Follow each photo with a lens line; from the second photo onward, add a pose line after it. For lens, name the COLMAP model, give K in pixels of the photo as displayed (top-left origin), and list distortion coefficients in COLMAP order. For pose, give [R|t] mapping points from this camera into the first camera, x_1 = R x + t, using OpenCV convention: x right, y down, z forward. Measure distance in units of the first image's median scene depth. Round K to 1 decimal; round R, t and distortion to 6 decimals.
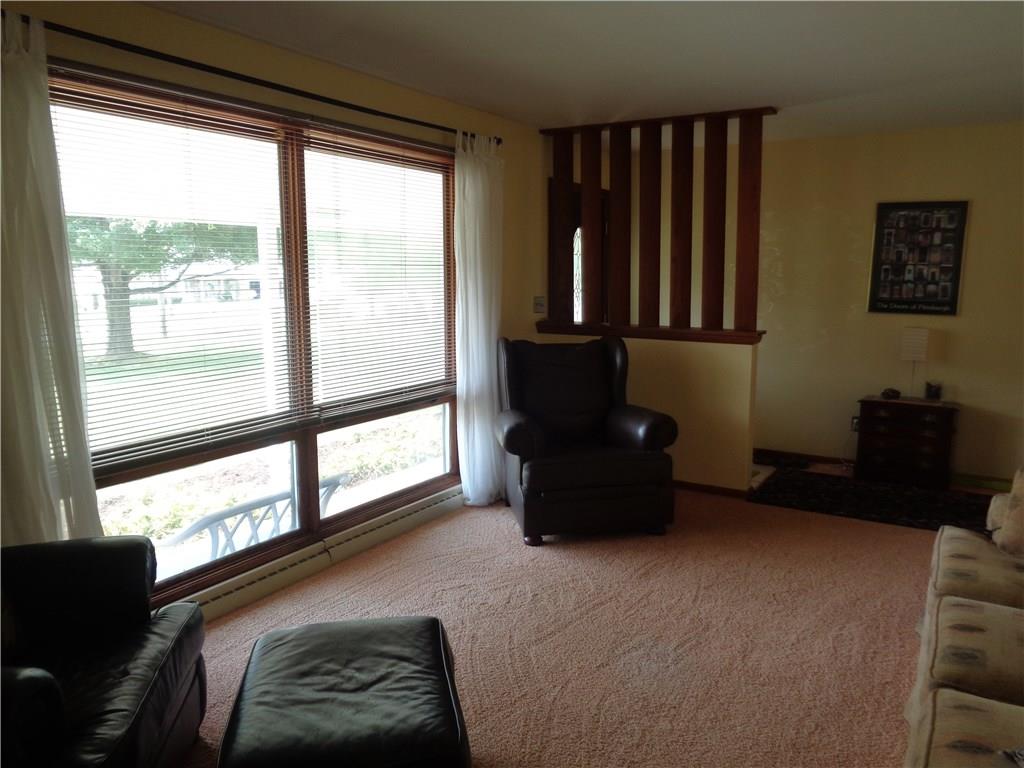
lens RADIAL K [[765.8, 0, 514.3], [0, 765.8, 380.7], [0, 0, 1]] dist [-0.005652, -0.001329]
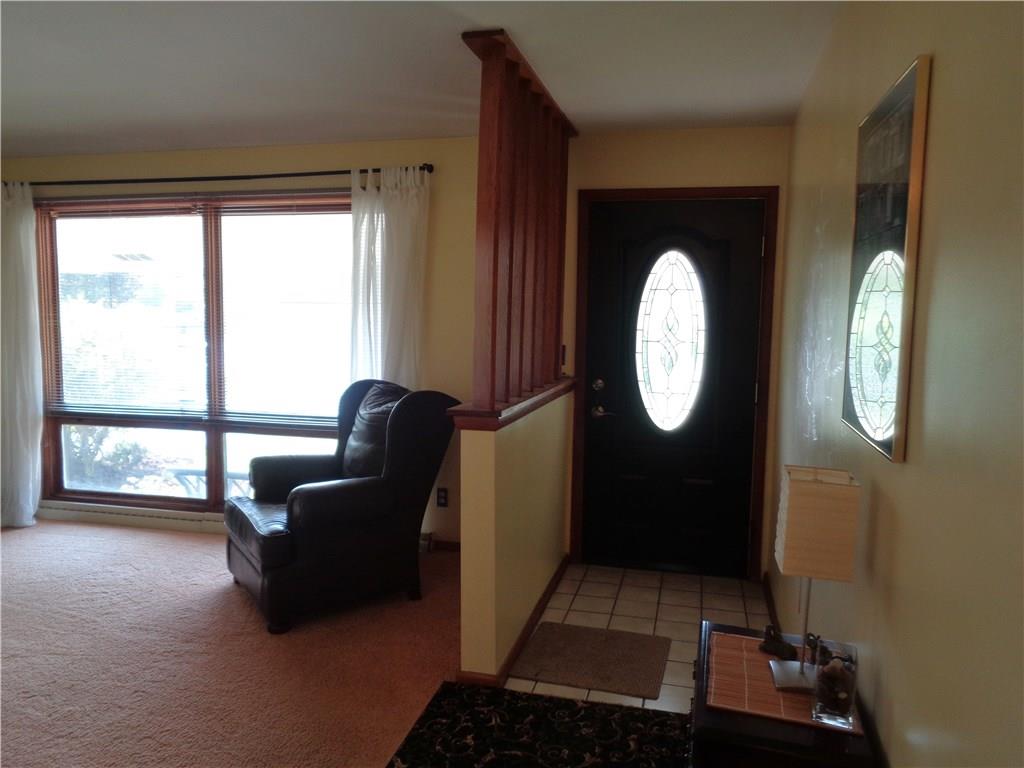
lens RADIAL K [[765.8, 0, 514.3], [0, 765.8, 380.7], [0, 0, 1]] dist [-0.005652, -0.001329]
pose [[0.288511, 0.098020, -0.952446, 1.136544], [-0.146938, 0.987495, 0.057117, -0.168466], [0.946135, 0.123471, 0.299306, 1.098260]]
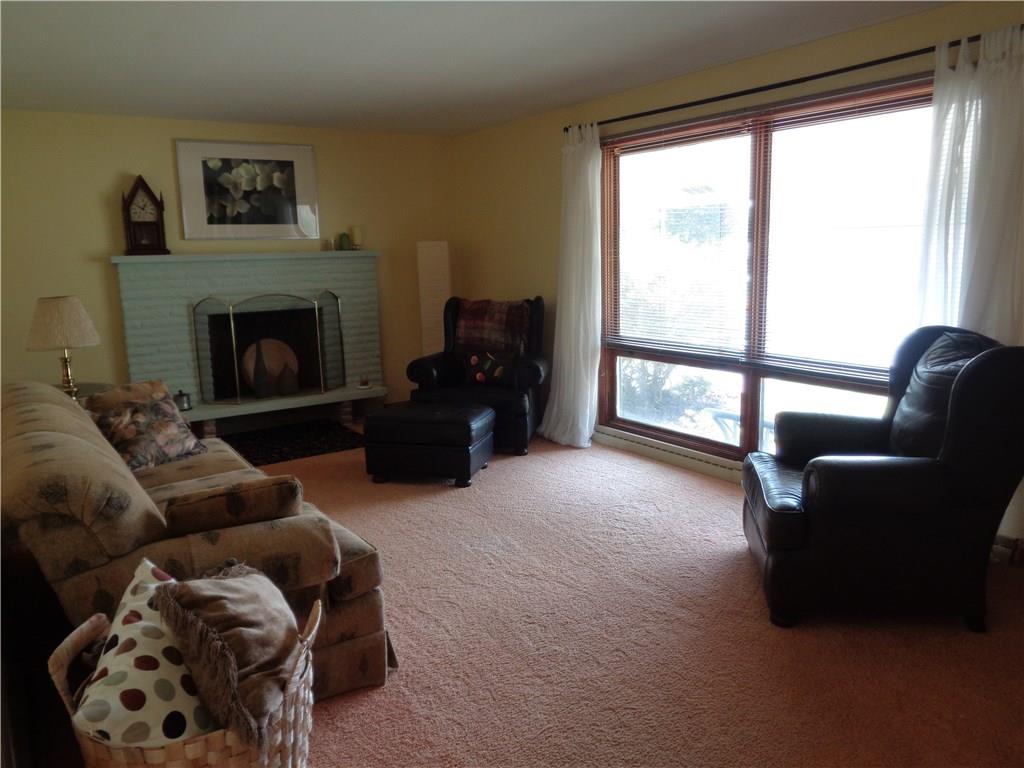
lens RADIAL K [[765.8, 0, 514.3], [0, 765.8, 380.7], [0, 0, 1]] dist [-0.005652, -0.001329]
pose [[-0.427738, 0.171874, -0.887412, 0.968980], [-0.100761, 0.966570, 0.235773, -0.168833], [0.898269, 0.190265, -0.396121, 1.158309]]
